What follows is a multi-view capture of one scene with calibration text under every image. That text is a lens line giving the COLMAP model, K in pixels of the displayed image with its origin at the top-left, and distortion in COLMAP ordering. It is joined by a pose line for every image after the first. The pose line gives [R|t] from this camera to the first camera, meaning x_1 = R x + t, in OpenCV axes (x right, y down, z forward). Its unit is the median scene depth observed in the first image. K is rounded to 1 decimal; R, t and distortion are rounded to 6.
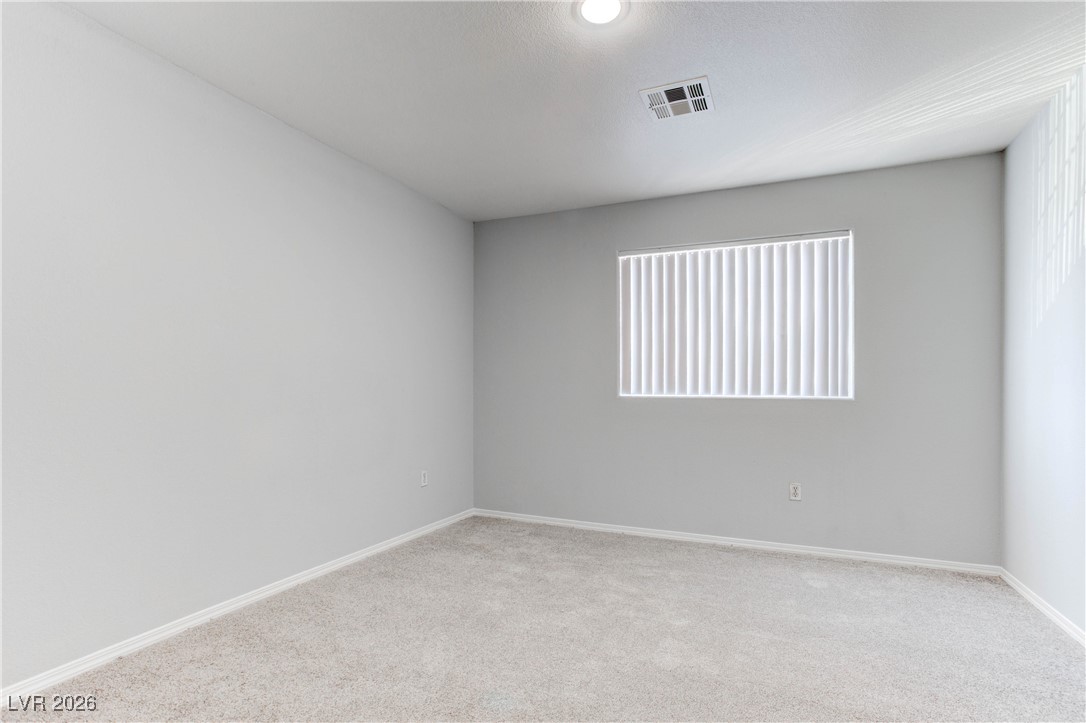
lens RADIAL K [[531.3, 0, 545.2], [0, 531.3, 387.8], [0, 0, 1]] dist [-0.041487, 0.021723]
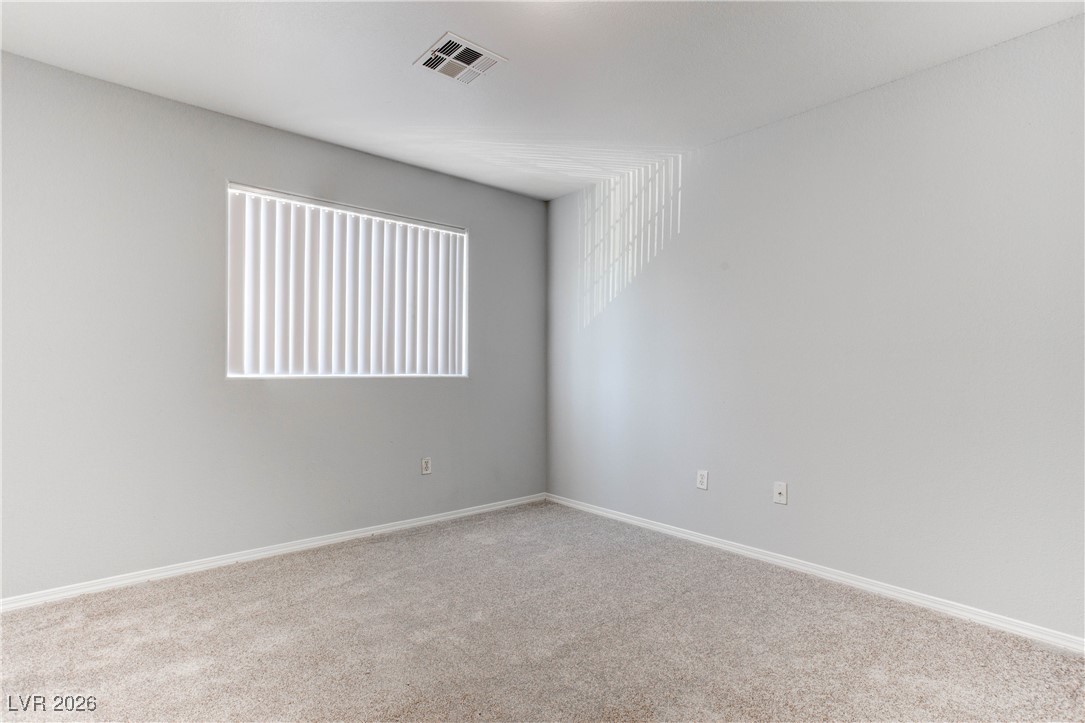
lens RADIAL K [[530.9, 0, 544.8], [0, 530.9, 361.7], [0, 0, 1]] dist [-0.041487, 0.021723]
pose [[0.414604, 0.010460, 0.909942, -0.391540], [-0.003256, 0.999945, -0.010010, 0.000159], [-0.909996, 0.001187, 0.414615, 0.352204]]
